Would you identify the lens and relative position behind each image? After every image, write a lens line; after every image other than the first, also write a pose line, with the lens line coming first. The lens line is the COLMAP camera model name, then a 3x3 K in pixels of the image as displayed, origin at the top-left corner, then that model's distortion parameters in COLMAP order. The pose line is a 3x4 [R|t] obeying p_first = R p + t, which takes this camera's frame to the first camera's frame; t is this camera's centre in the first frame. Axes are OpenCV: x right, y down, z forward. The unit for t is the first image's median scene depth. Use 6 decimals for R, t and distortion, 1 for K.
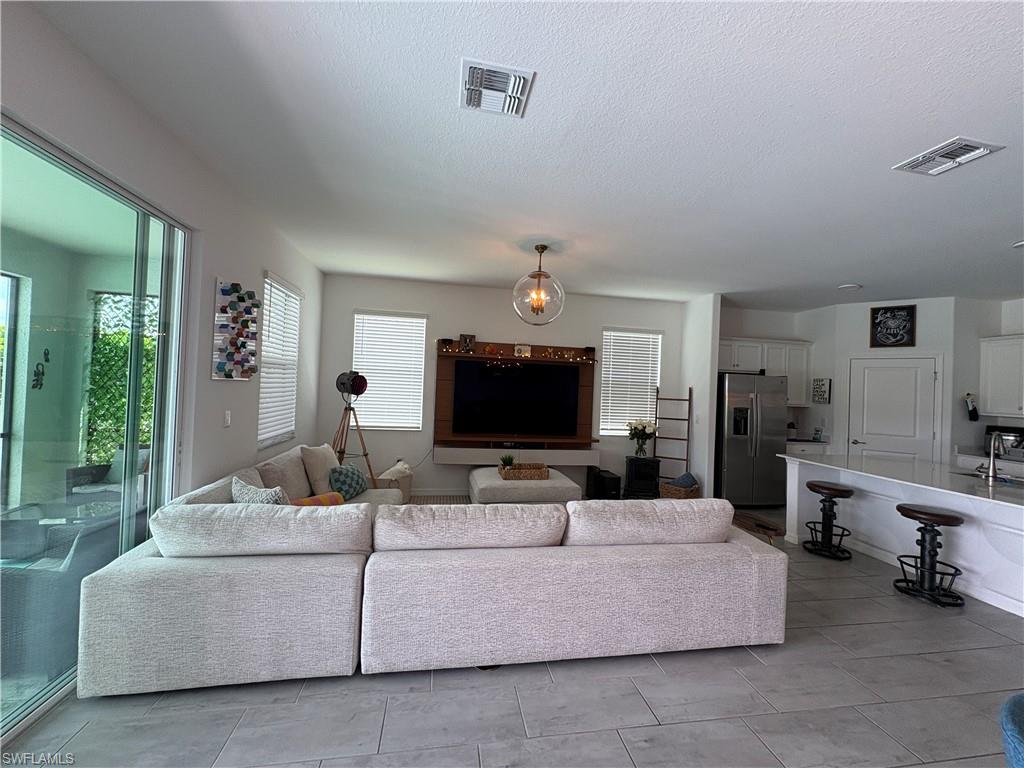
lens RADIAL K [[407.9, 0, 510.2], [0, 407.9, 382.8], [0, 0, 1]] dist [0.001847, -0.000328]
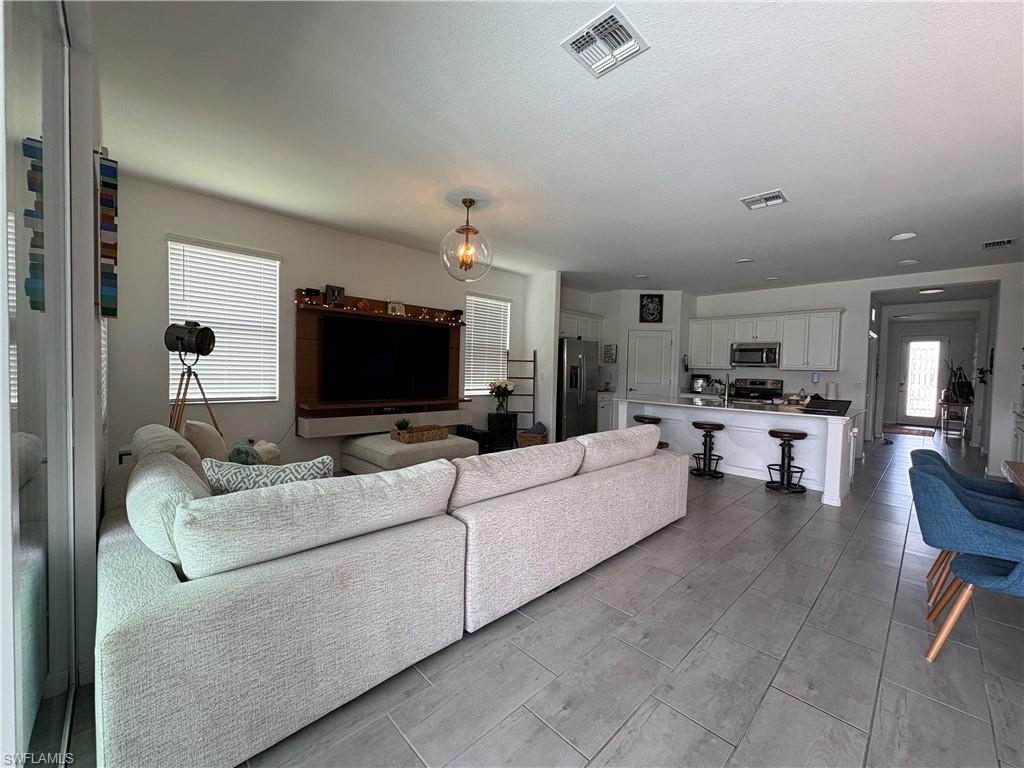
lens RADIAL K [[407.9, 0, 512.2], [0, 407.9, 382.6], [0, 0, 1]] dist [0.001847, -0.000328]
pose [[0.824878, -0.038801, 0.563978, -0.296000], [0.001730, 0.997810, 0.066119, 0.028474], [-0.565308, -0.053564, 0.823139, 0.076342]]
